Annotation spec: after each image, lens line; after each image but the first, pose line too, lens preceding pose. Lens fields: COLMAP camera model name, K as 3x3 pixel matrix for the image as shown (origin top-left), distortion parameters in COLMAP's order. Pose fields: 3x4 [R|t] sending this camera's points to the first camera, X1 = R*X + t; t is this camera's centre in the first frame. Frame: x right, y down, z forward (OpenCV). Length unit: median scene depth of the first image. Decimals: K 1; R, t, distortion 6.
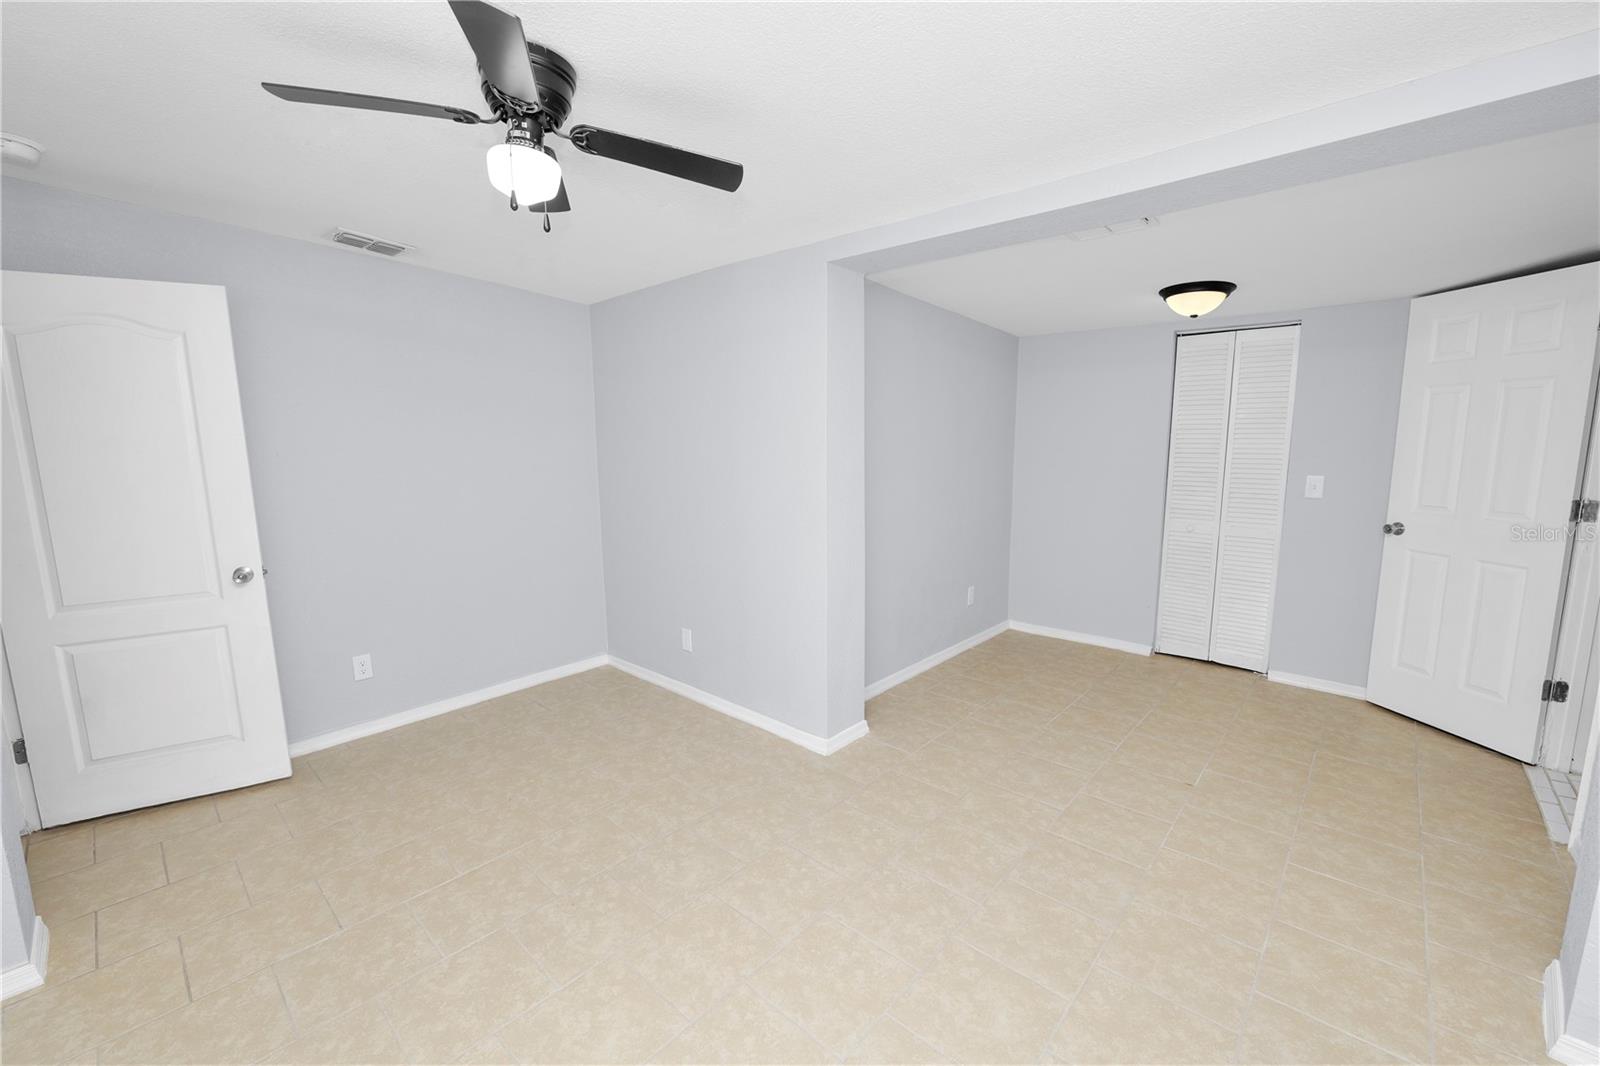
lens RADIAL K [[651.9, 0, 798.3], [0, 651.9, 532.0], [0, 0, 1]] dist [-0.013266, 0.000004]
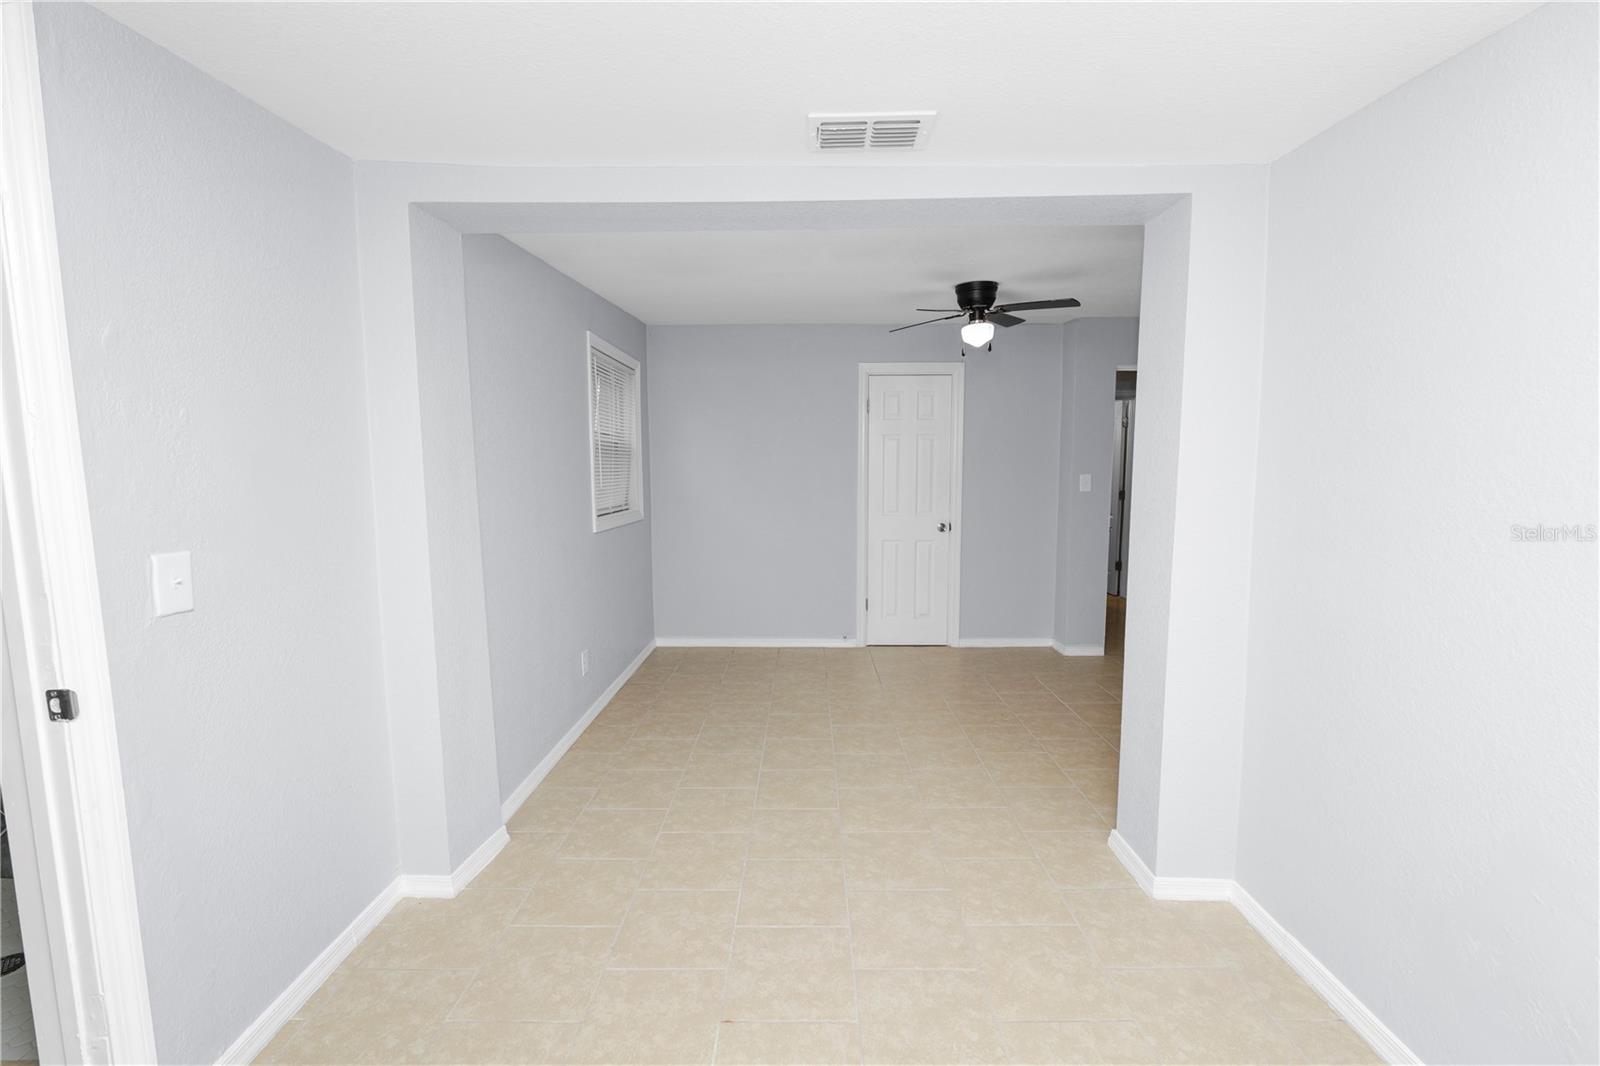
lens RADIAL K [[651.9, 0, 798.3], [0, 651.9, 532.0], [0, 0, 1]] dist [-0.013266, 0.000004]
pose [[-0.743406, 0.084718, -0.663453, 0.863323], [-0.082702, 0.972690, 0.216874, -0.179352], [0.663708, 0.216095, -0.716097, 1.289744]]
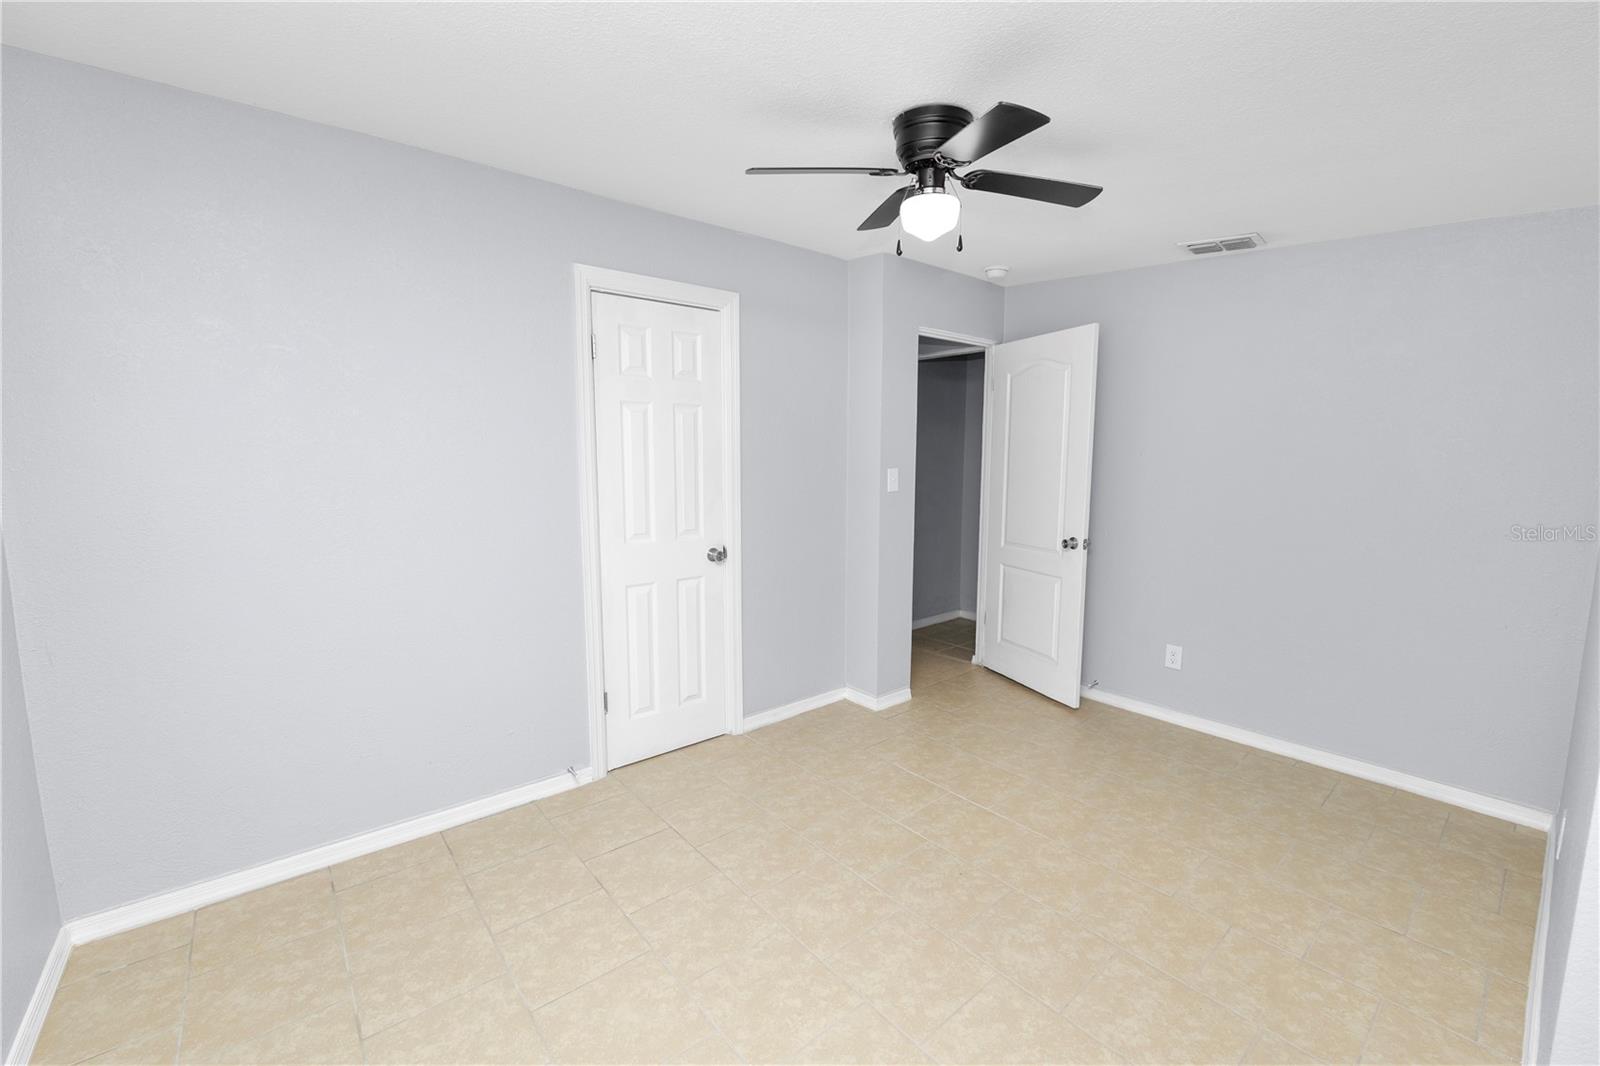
lens RADIAL K [[651.9, 0, 798.3], [0, 651.9, 532.0], [0, 0, 1]] dist [-0.013266, 0.000004]
pose [[-0.130858, 0.136335, -0.981982, 0.475692], [-0.146410, 0.976981, 0.155151, -0.073806], [0.980531, 0.164075, -0.107885, 0.546380]]
